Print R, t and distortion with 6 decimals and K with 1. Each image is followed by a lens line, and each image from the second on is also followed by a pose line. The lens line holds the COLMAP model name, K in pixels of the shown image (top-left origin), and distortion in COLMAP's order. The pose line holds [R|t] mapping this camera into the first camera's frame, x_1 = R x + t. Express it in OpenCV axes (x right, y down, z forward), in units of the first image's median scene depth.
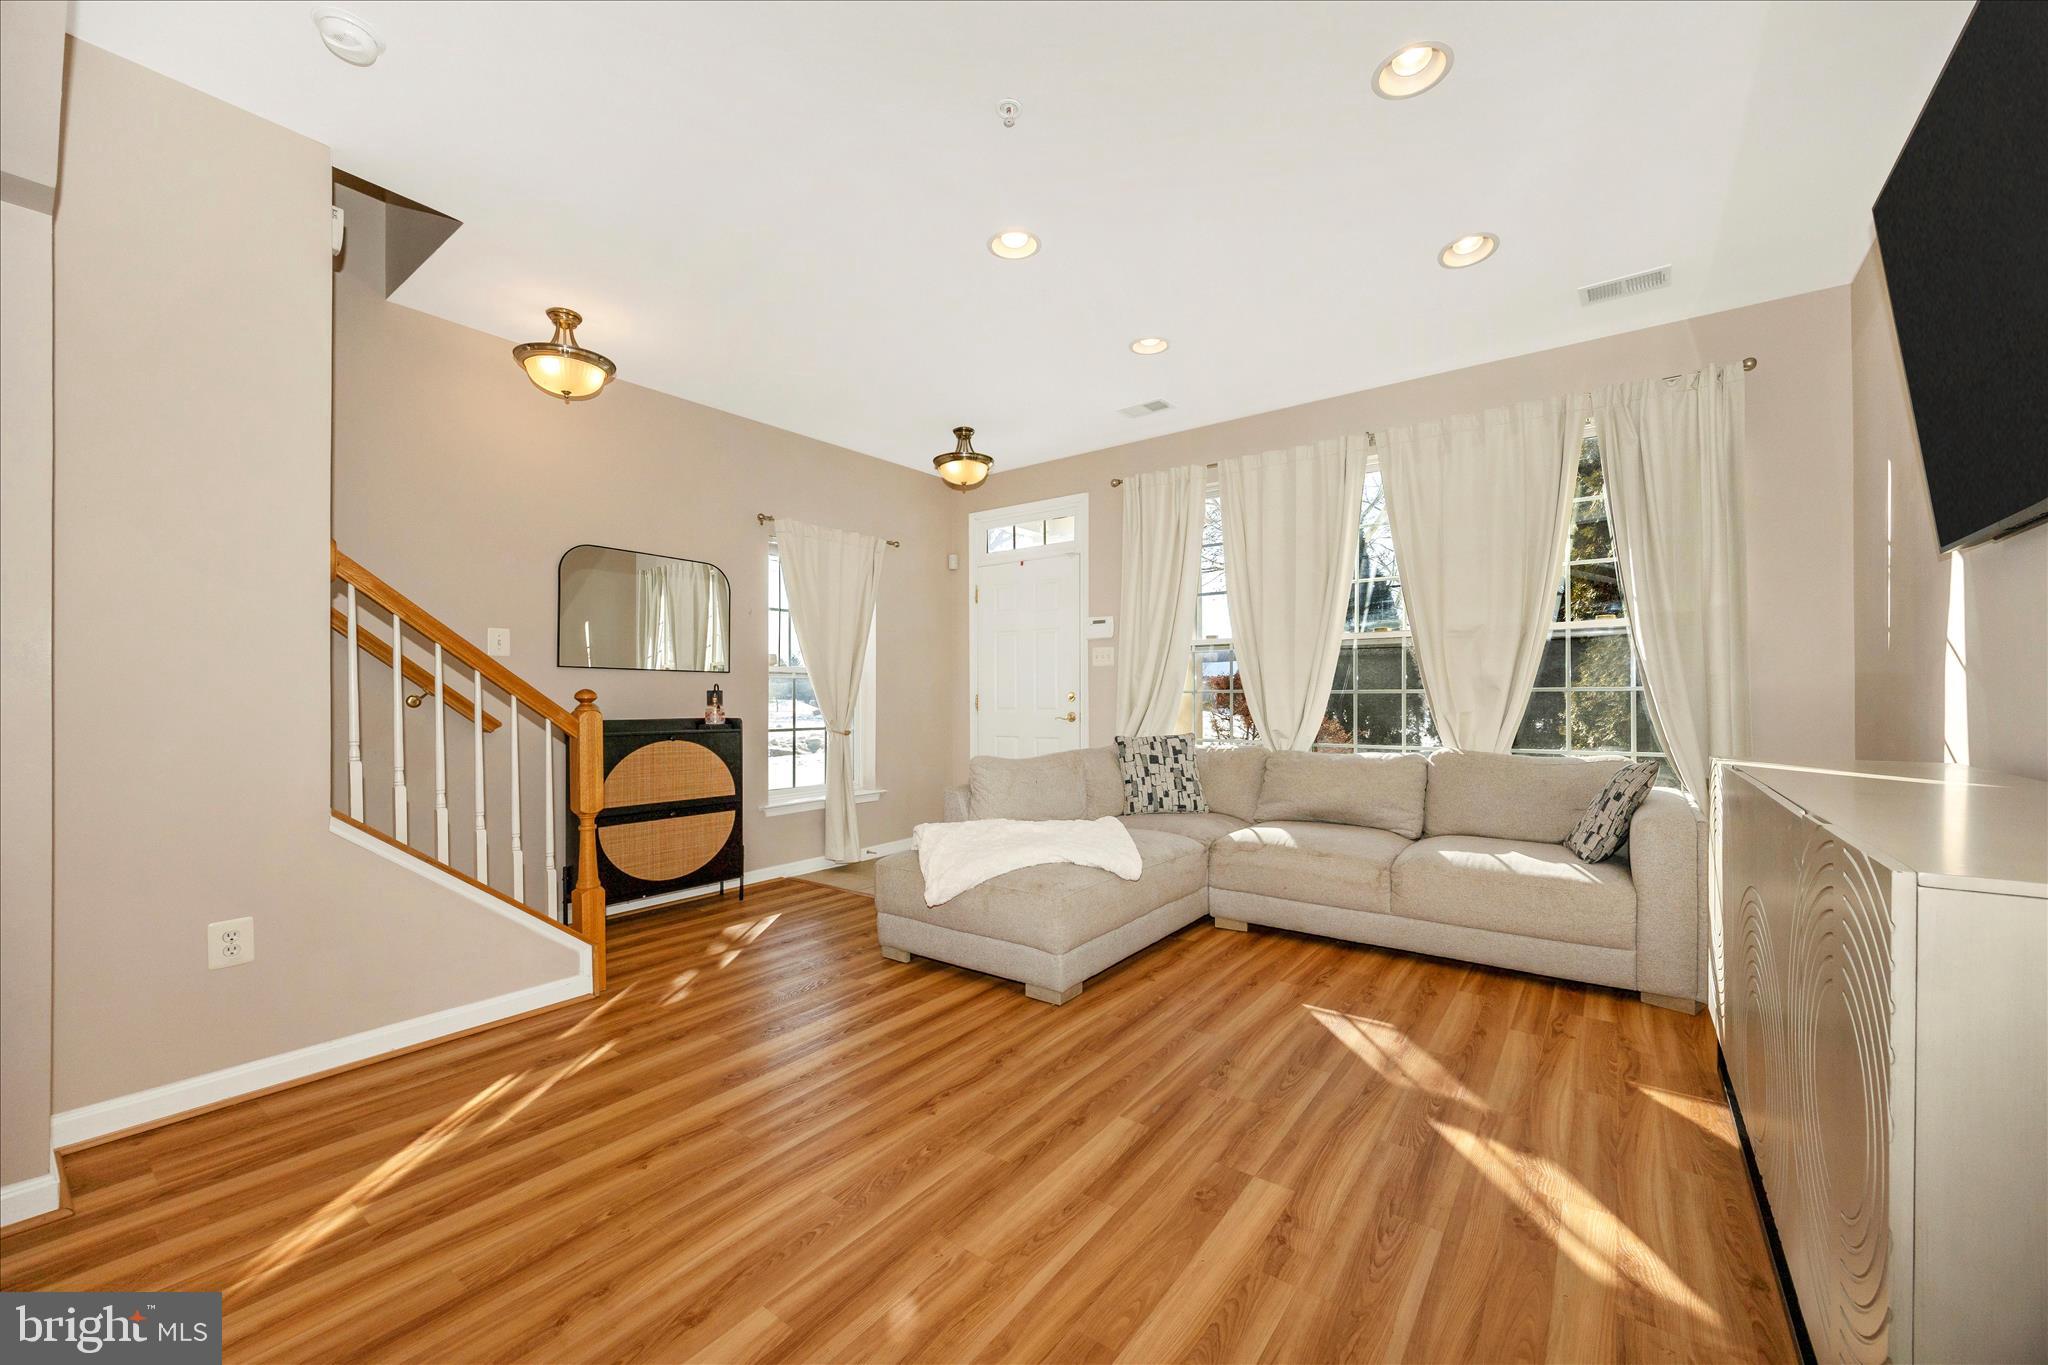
lens RADIAL K [[803.8, 0, 1026.5], [0, 803.8, 692.2], [0, 0, 1]] dist [0.010070, 0.000025]
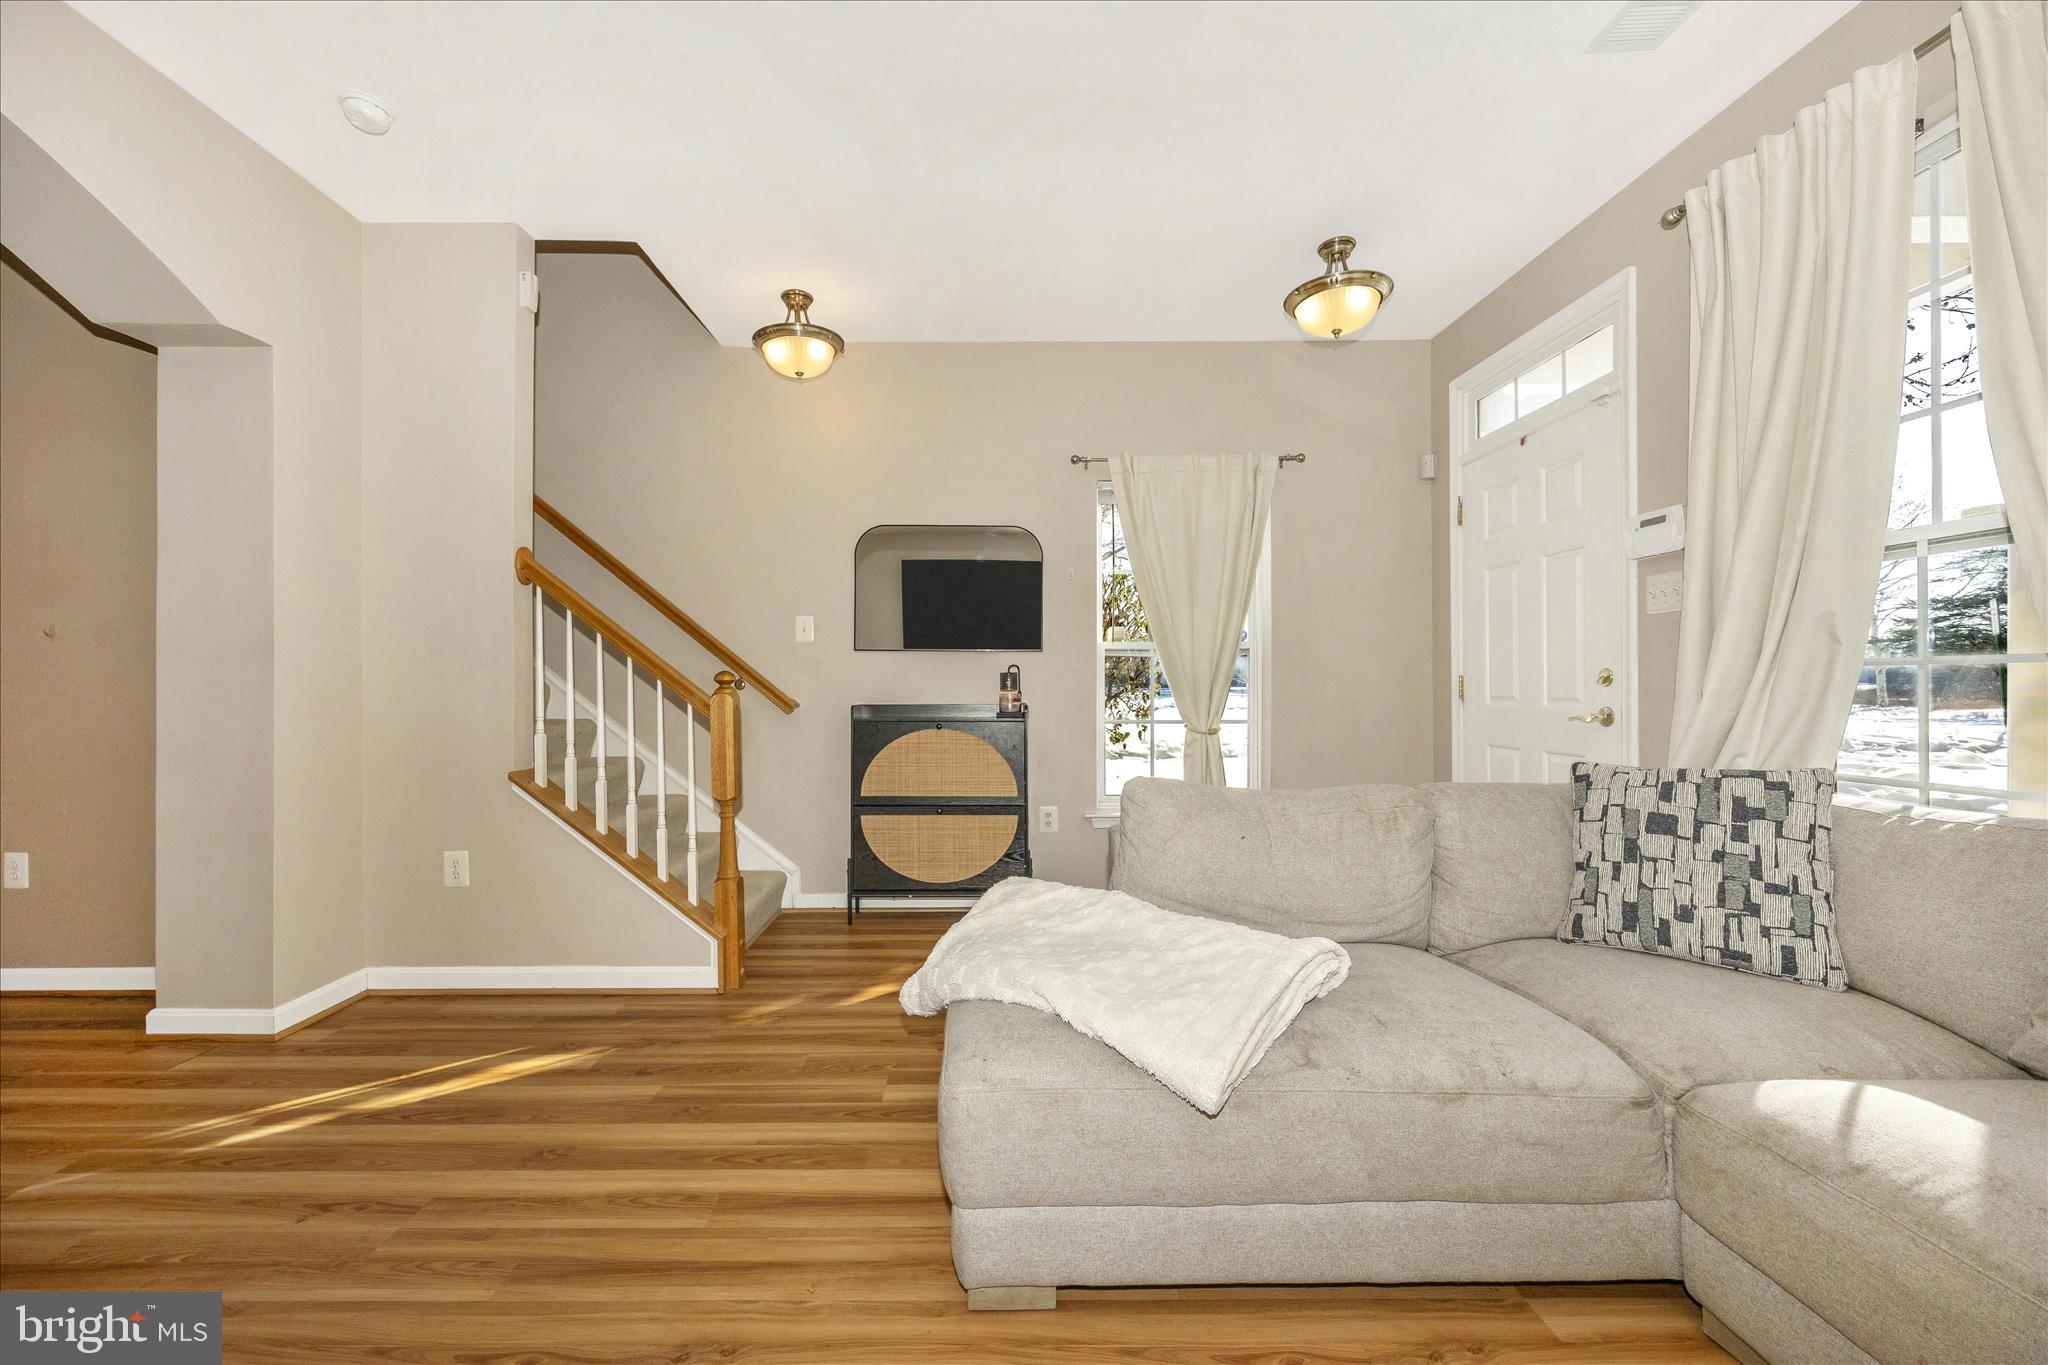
lens RADIAL K [[803.6, 0, 979.9], [0, 803.6, 678.8], [0, 0, 1]] dist [-0.001698, 0.000244]
pose [[0.597189, -0.006086, -0.802077, 0.351218], [0.006163, 0.999977, -0.002999, 0.008768], [0.802077, -0.003153, 0.597213, 0.579713]]
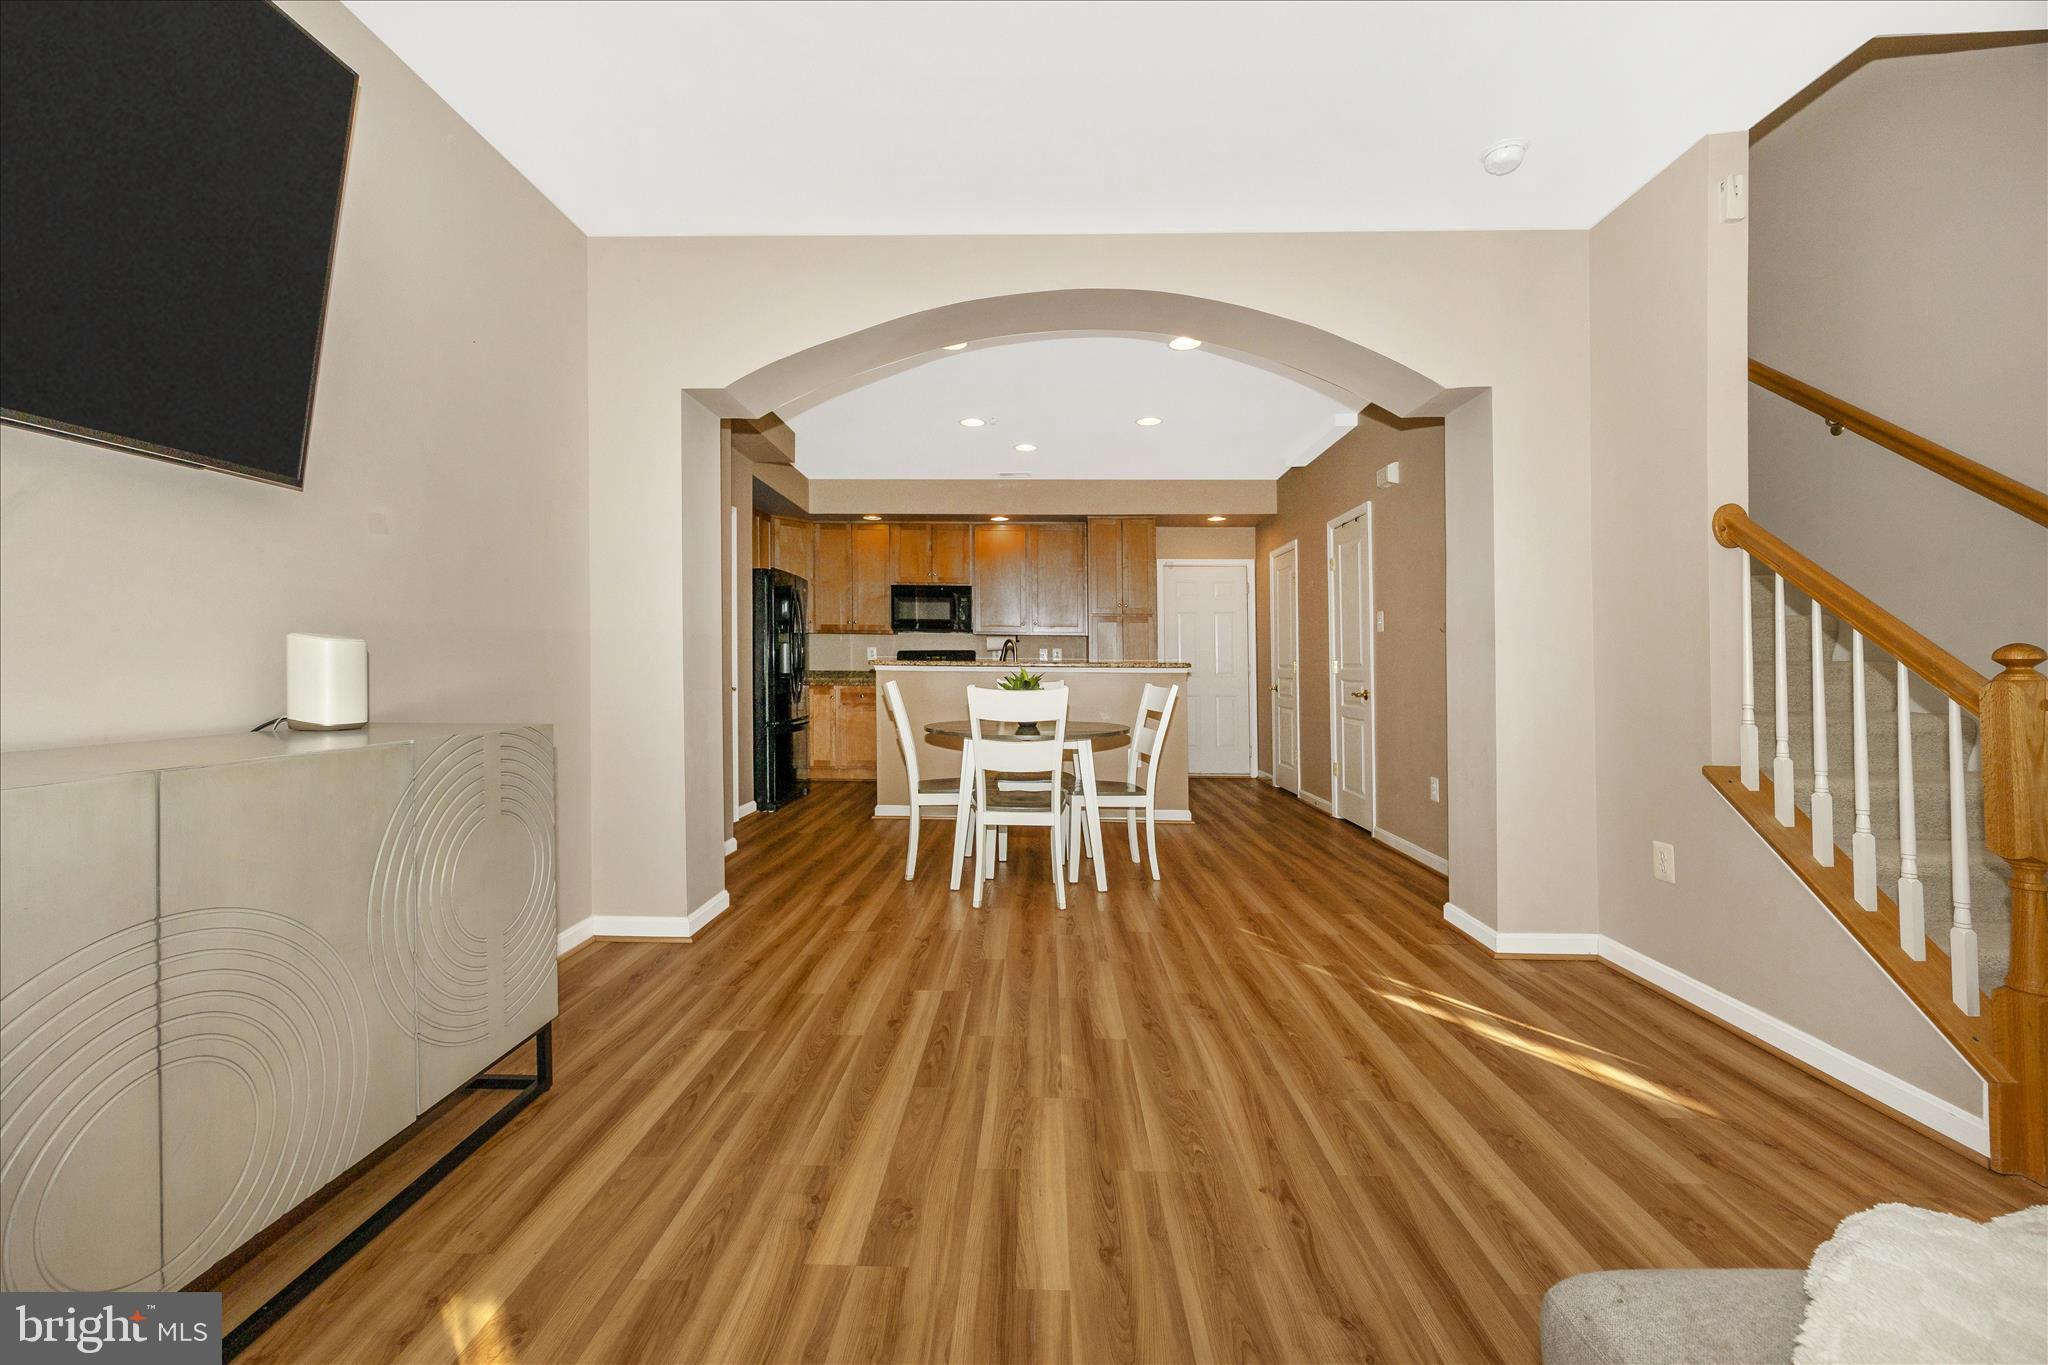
lens RADIAL K [[784.3, 0, 1026.8], [0, 784.3, 667.2], [0, 0, 1]] dist [-0.001419, -0.000090]
pose [[-0.811909, 0.000256, -0.583784, 0.308487], [0.001231, 0.999998, -0.001274, 0.010893], [0.583783, -0.001752, -0.811908, 0.895256]]
